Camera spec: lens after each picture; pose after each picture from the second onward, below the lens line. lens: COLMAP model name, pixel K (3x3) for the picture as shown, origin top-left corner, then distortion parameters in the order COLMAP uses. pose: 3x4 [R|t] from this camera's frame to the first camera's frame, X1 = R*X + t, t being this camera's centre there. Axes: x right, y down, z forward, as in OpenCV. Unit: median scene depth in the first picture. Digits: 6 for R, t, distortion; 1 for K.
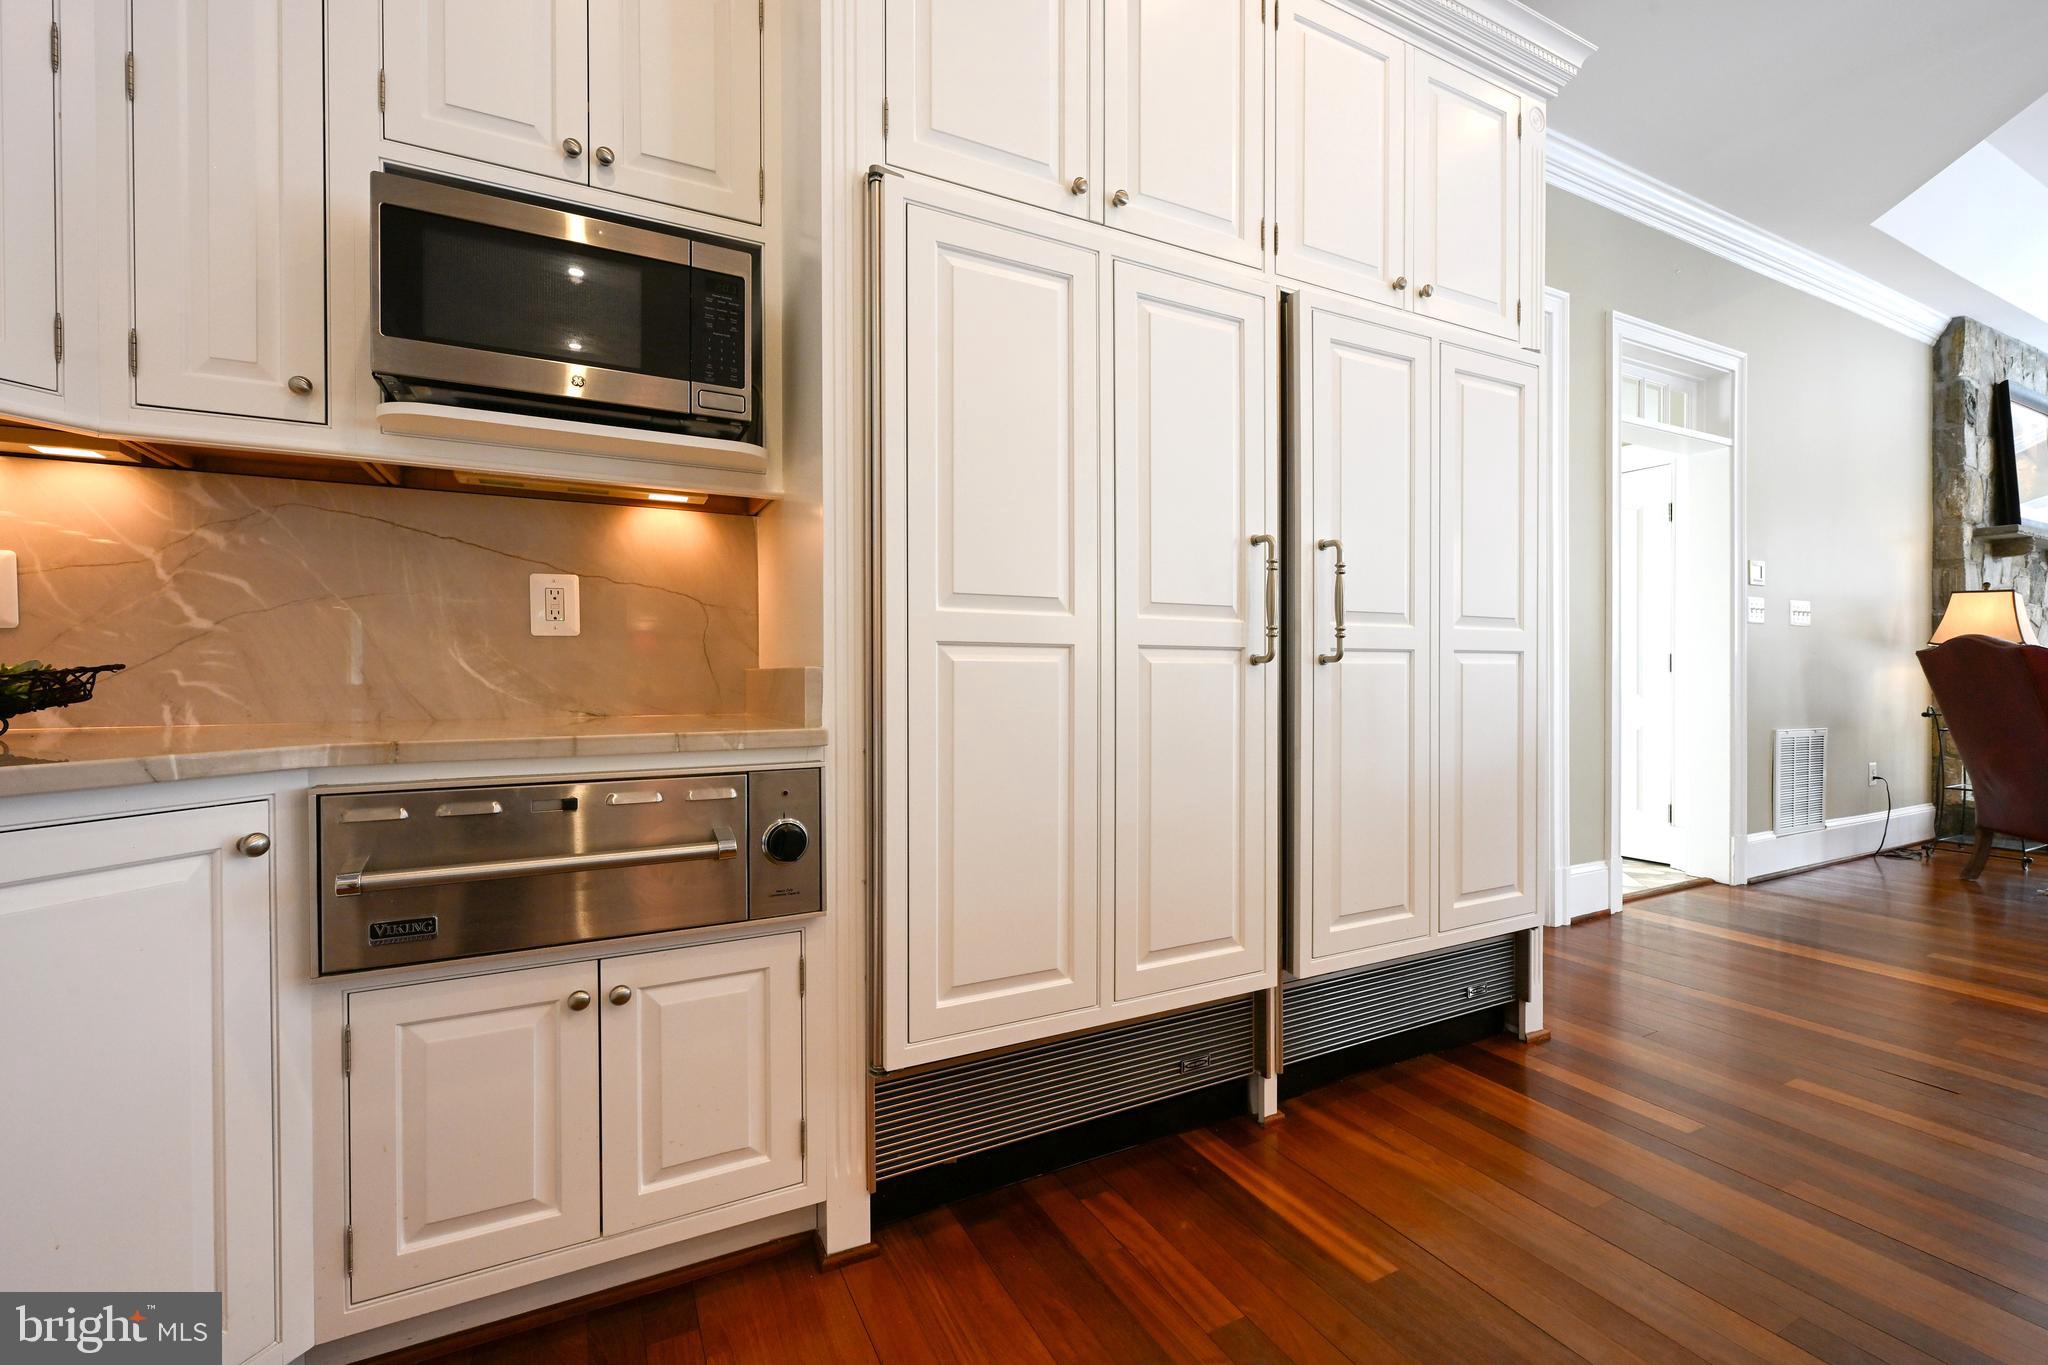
lens RADIAL K [[904.8, 0, 1033.5], [0, 904.8, 681.3], [0, 0, 1]] dist [-0.002662, 0.000626]
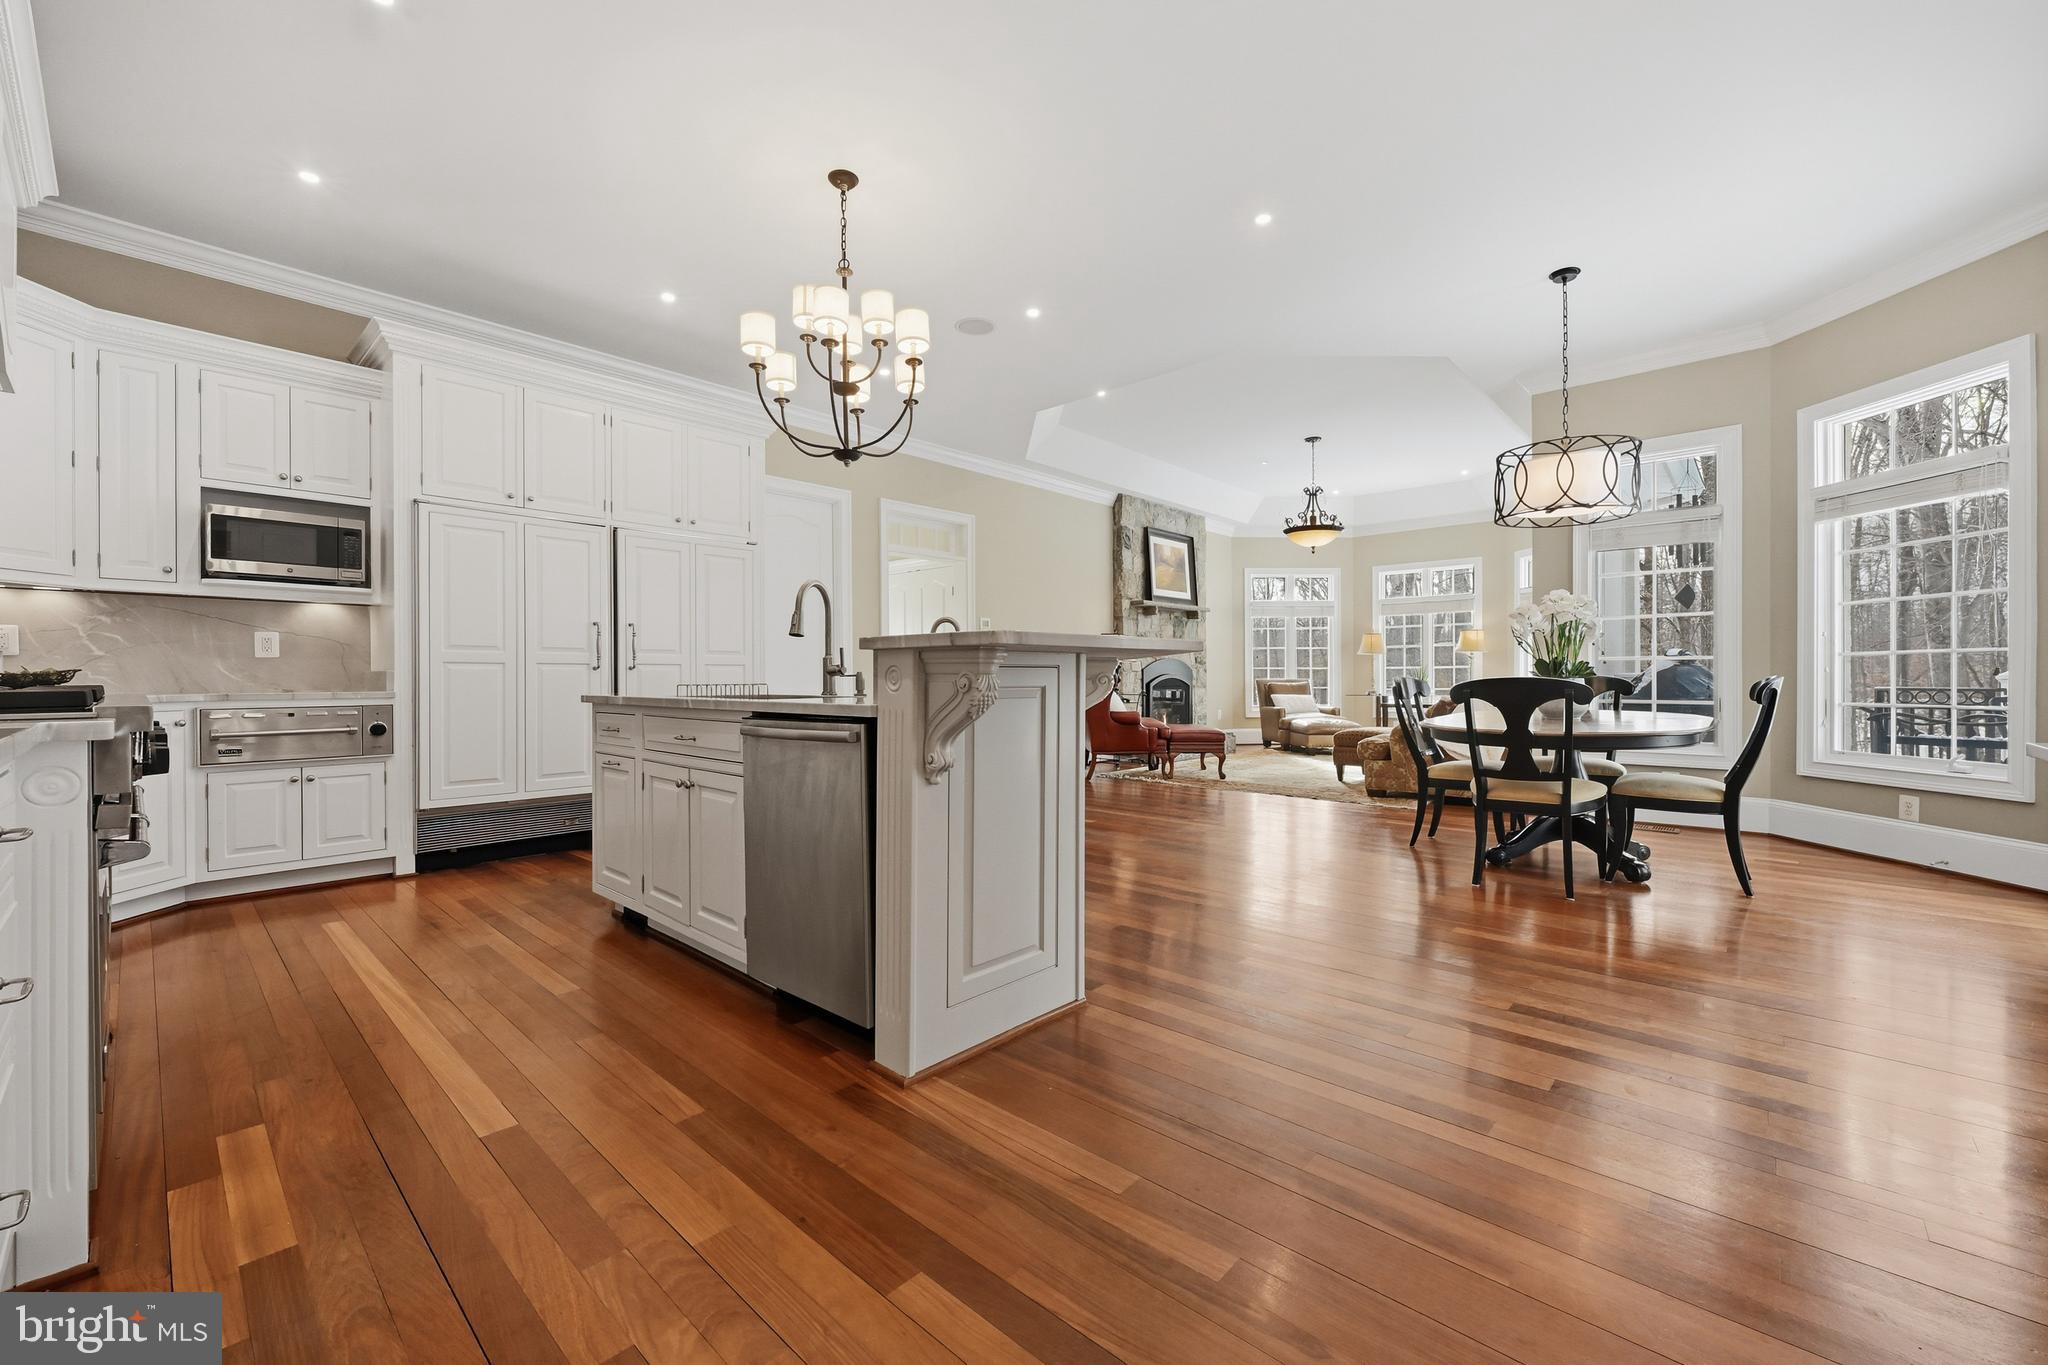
lens RADIAL K [[816.2, 0, 1021.8], [0, 816.2, 678.1], [0, 0, 1]] dist [0.000016, -0.000523]
pose [[0.939885, -0.001133, 0.341488, 0.711355], [0.003100, 0.999982, -0.005214, 0.025098], [-0.341476, 0.005960, 0.939872, -1.995456]]
